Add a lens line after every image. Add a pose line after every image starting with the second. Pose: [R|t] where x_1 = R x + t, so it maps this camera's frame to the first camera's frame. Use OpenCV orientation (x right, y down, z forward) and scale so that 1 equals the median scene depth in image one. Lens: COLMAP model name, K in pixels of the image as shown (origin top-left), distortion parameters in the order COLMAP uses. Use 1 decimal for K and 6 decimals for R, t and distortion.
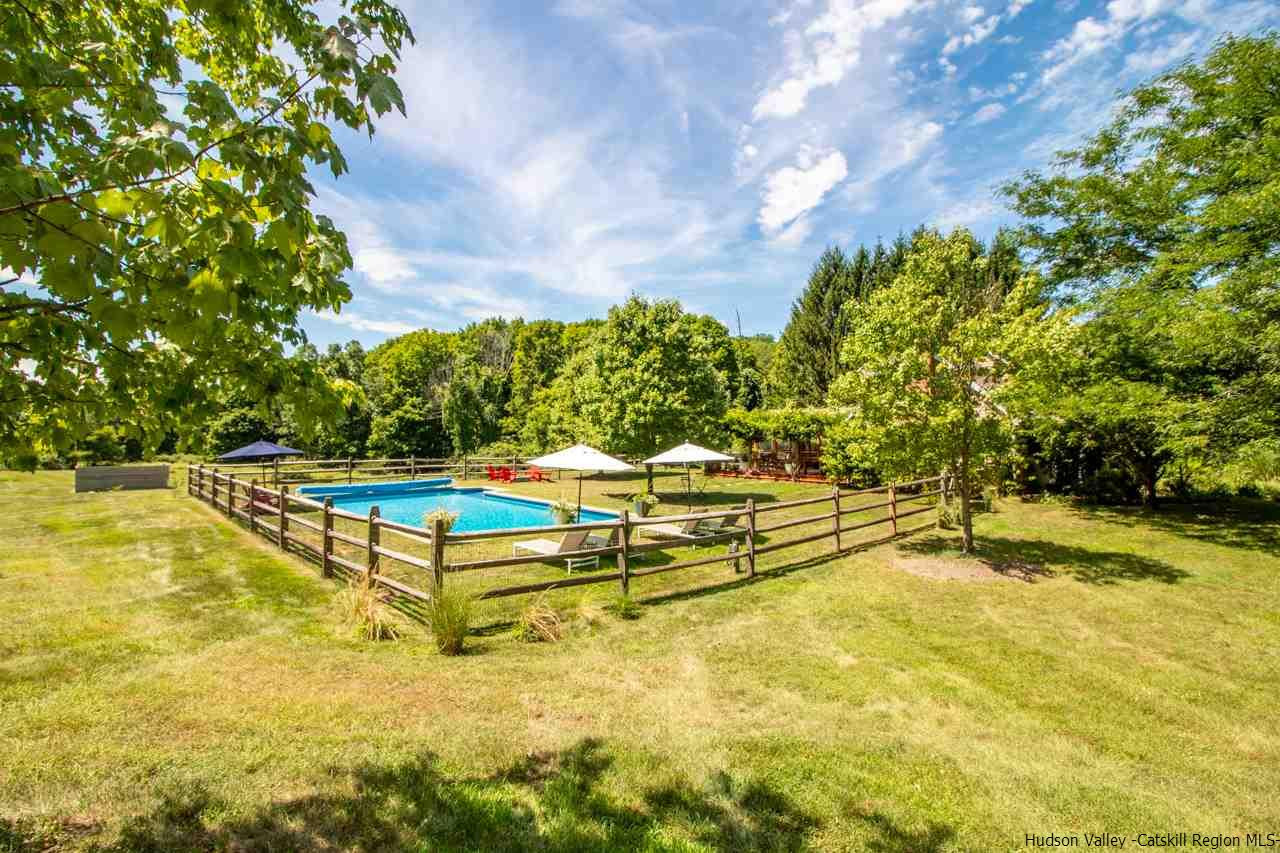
lens RADIAL K [[608.4, 0, 641.7], [0, 608.4, 427.7], [0, 0, 1]] dist [-0.025240, -0.001837]
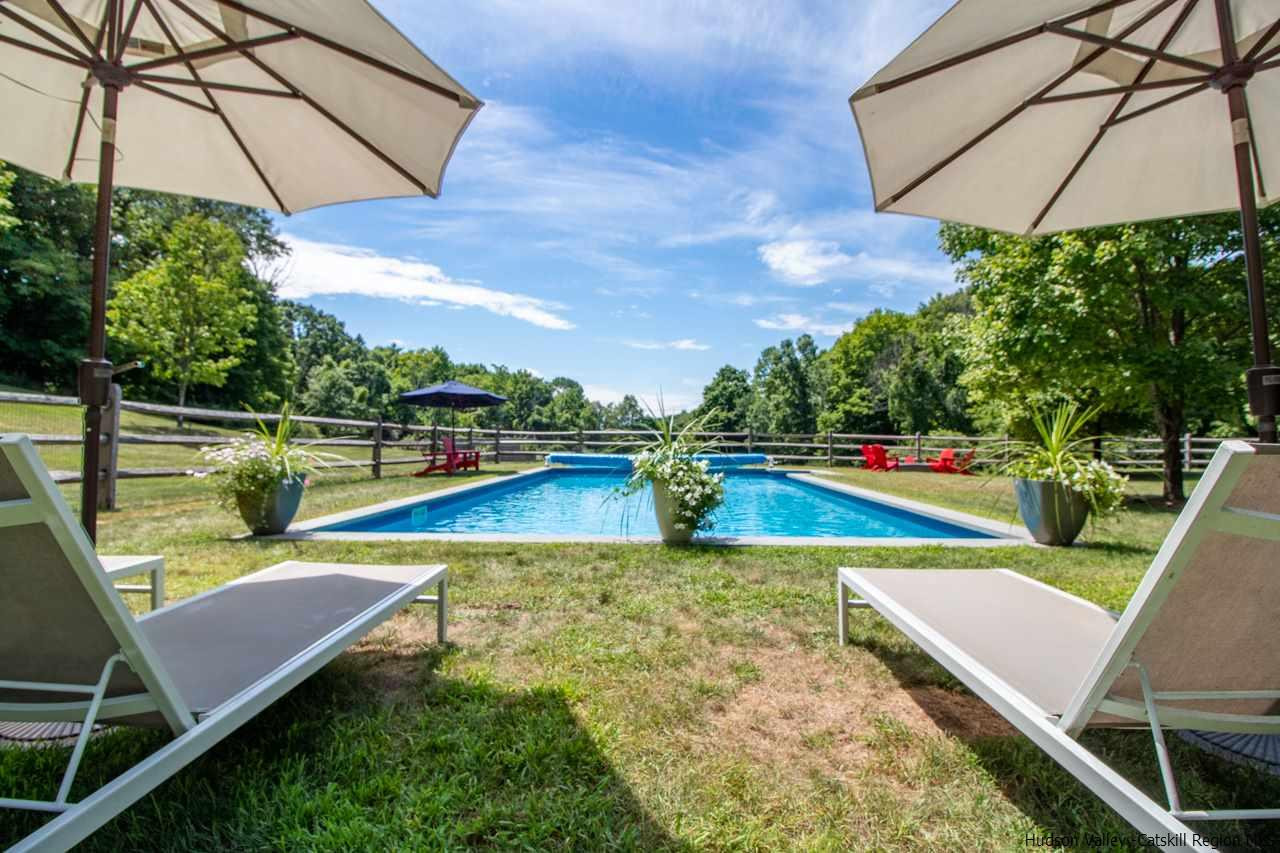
lens RADIAL K [[608.4, 0, 640.4], [0, 608.4, 431.5], [0, 0, 1]] dist [-0.025240, -0.001837]
pose [[0.704405, -0.014380, -0.709652, 0.014356], [0.003885, 0.999858, -0.016404, 0.024858], [0.709787, 0.008798, 0.704361, 0.168257]]
